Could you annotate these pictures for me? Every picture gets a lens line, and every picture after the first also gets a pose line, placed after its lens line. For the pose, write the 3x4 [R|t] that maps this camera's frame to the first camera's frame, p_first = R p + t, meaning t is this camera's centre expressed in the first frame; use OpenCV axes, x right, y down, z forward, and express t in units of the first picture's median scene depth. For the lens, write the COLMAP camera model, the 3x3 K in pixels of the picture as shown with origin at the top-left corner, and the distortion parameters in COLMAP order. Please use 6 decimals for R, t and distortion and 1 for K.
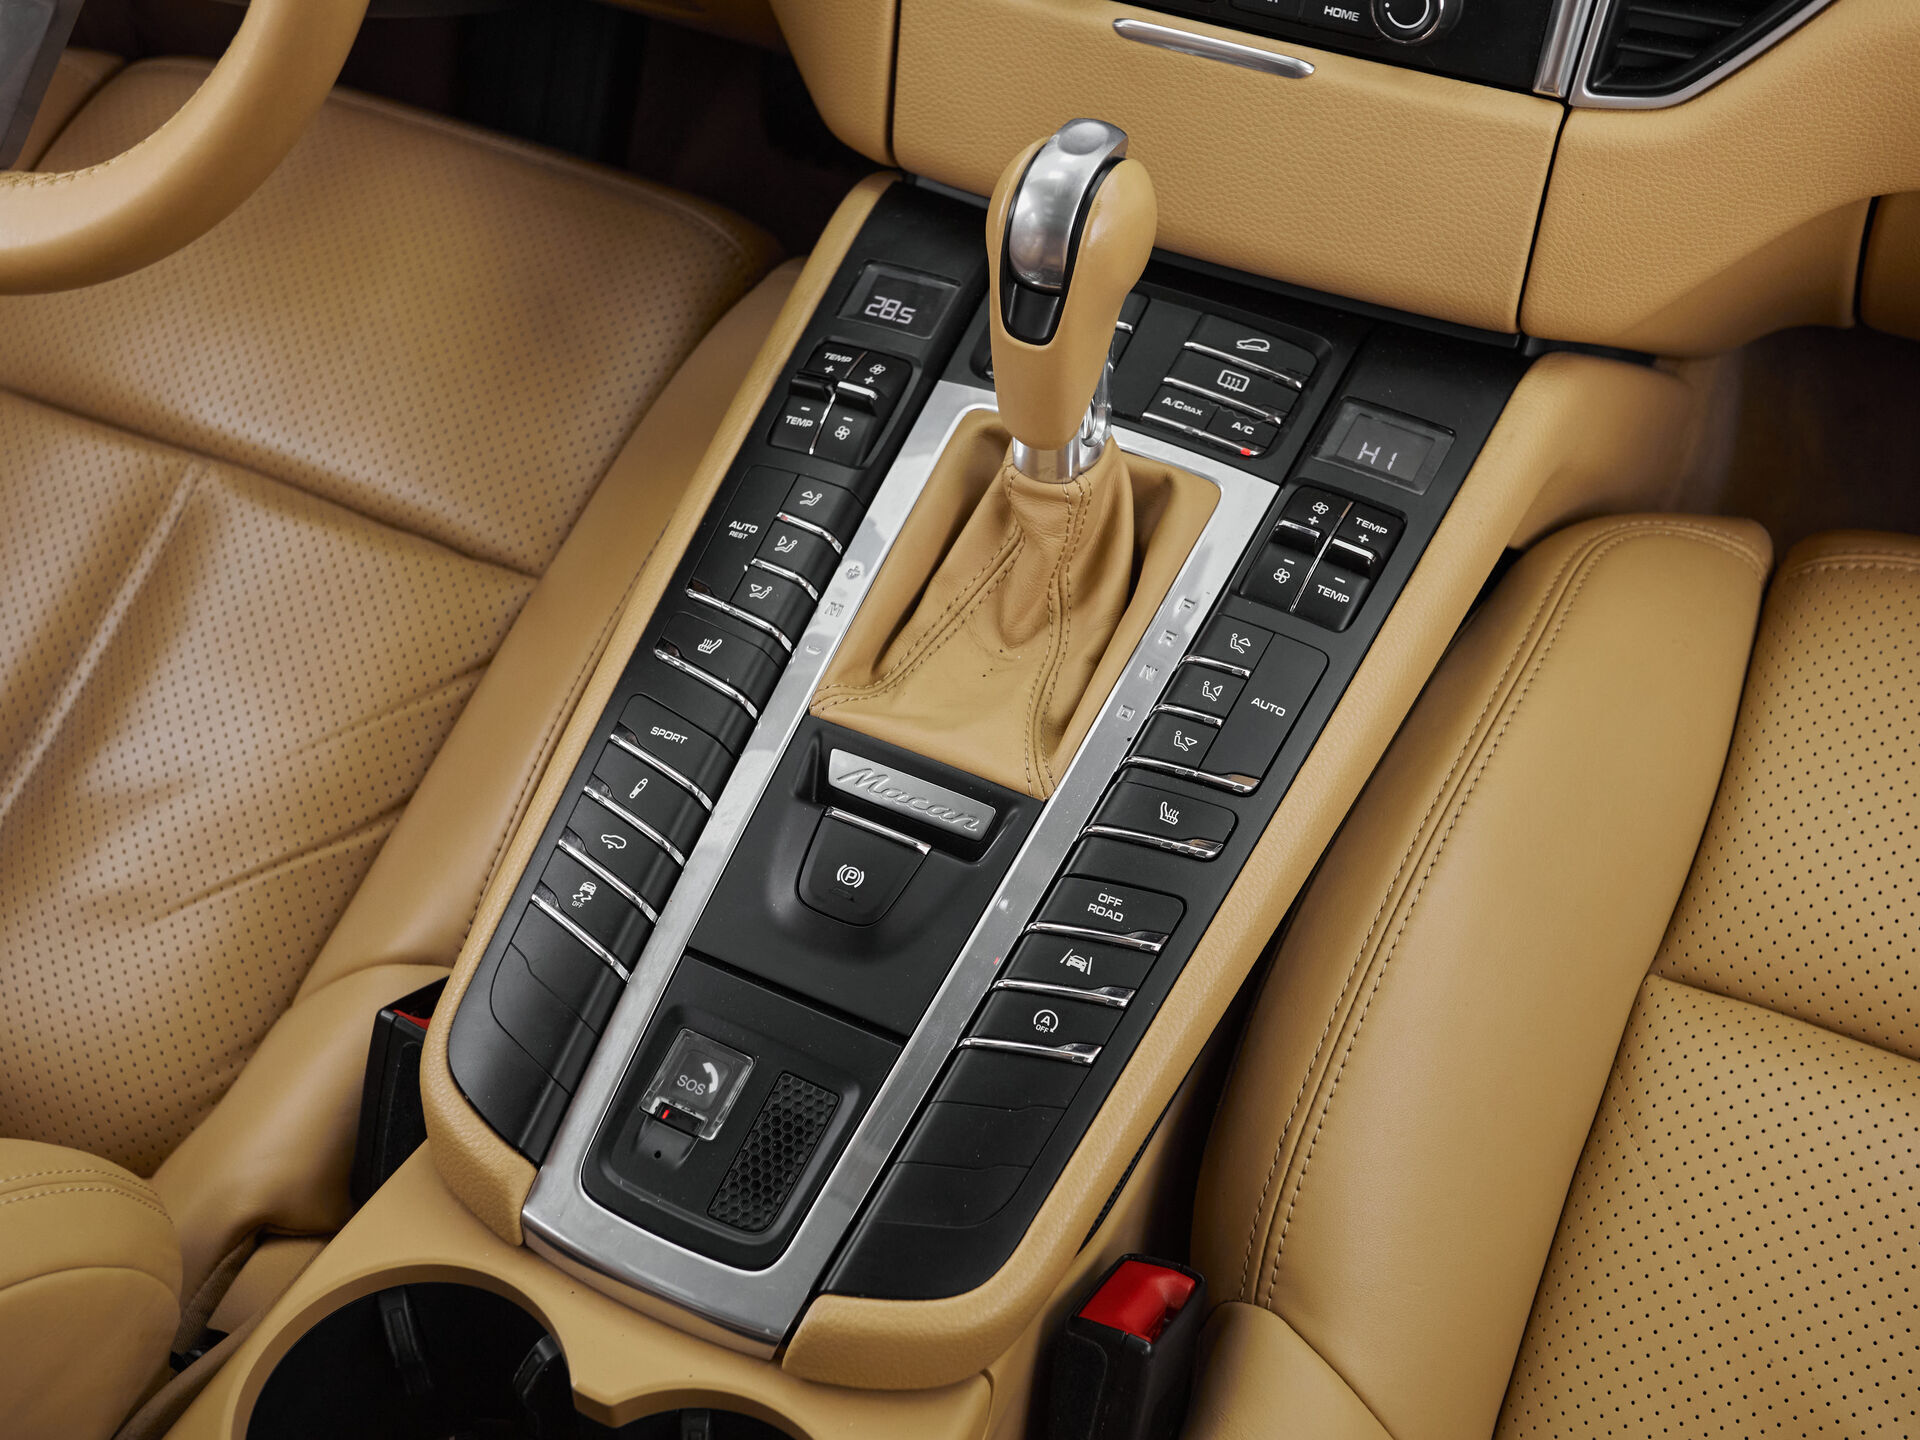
lens RADIAL K [[2467.6, 0, 928.7], [0, 2467.6, 761.1], [0, 0, 1]] dist [0.038828, 0.000000]
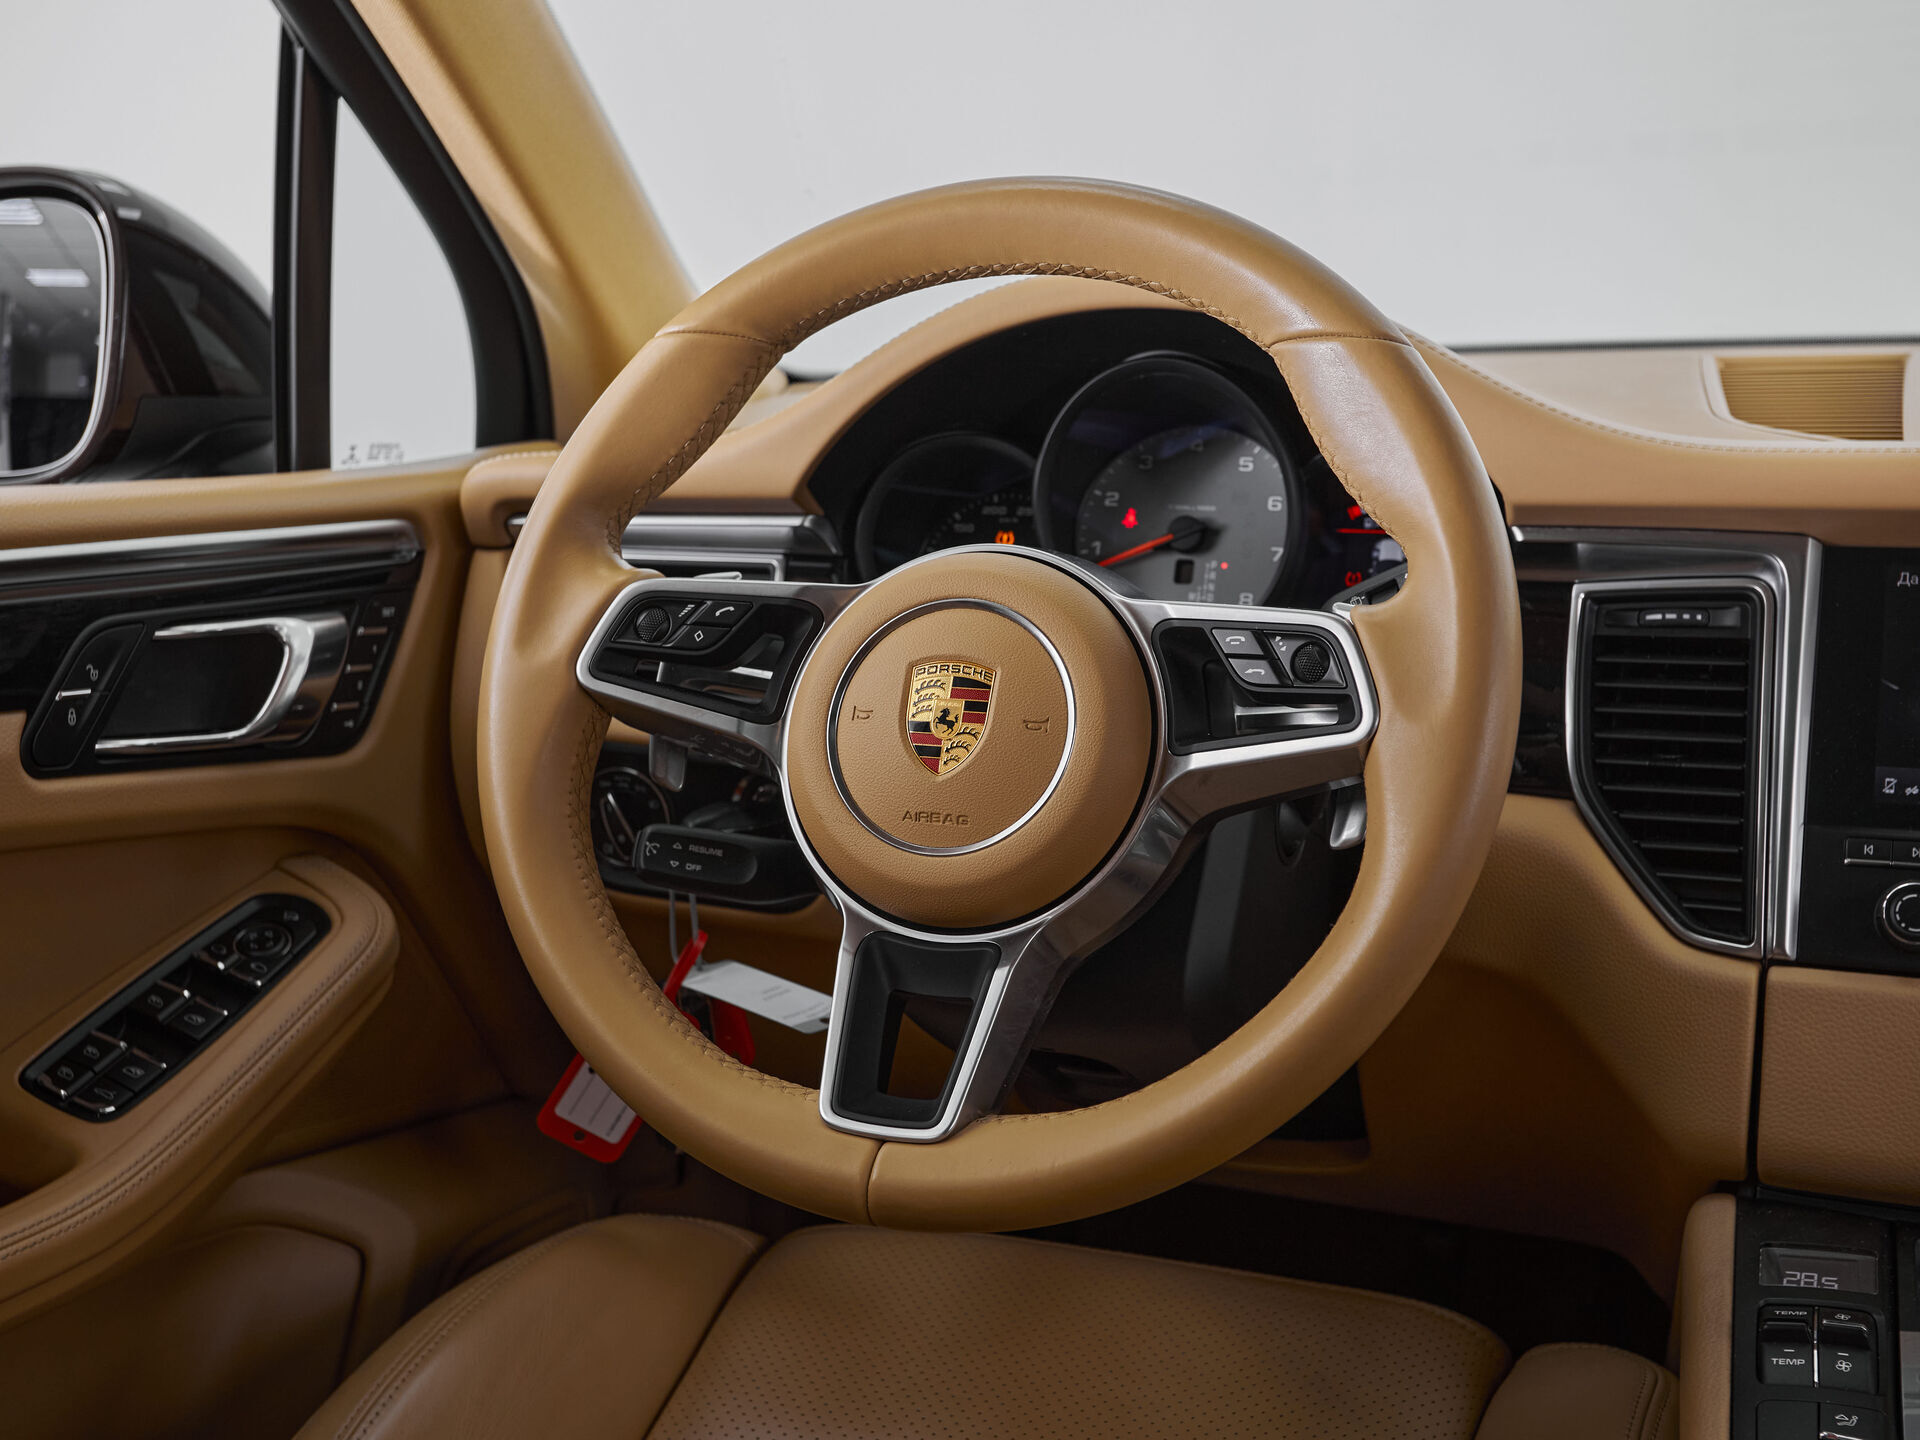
lens RADIAL K [[2467.6, 0, 917.8], [0, 2467.6, 685.7], [0, 0, 1]] dist [0.038828, 0.000000]
pose [[0.996029, 0.009822, 0.088487, -0.520603], [0.048501, 0.773605, -0.631809, 0.282517], [-0.074660, 0.633592, 0.770056, 0.088470]]
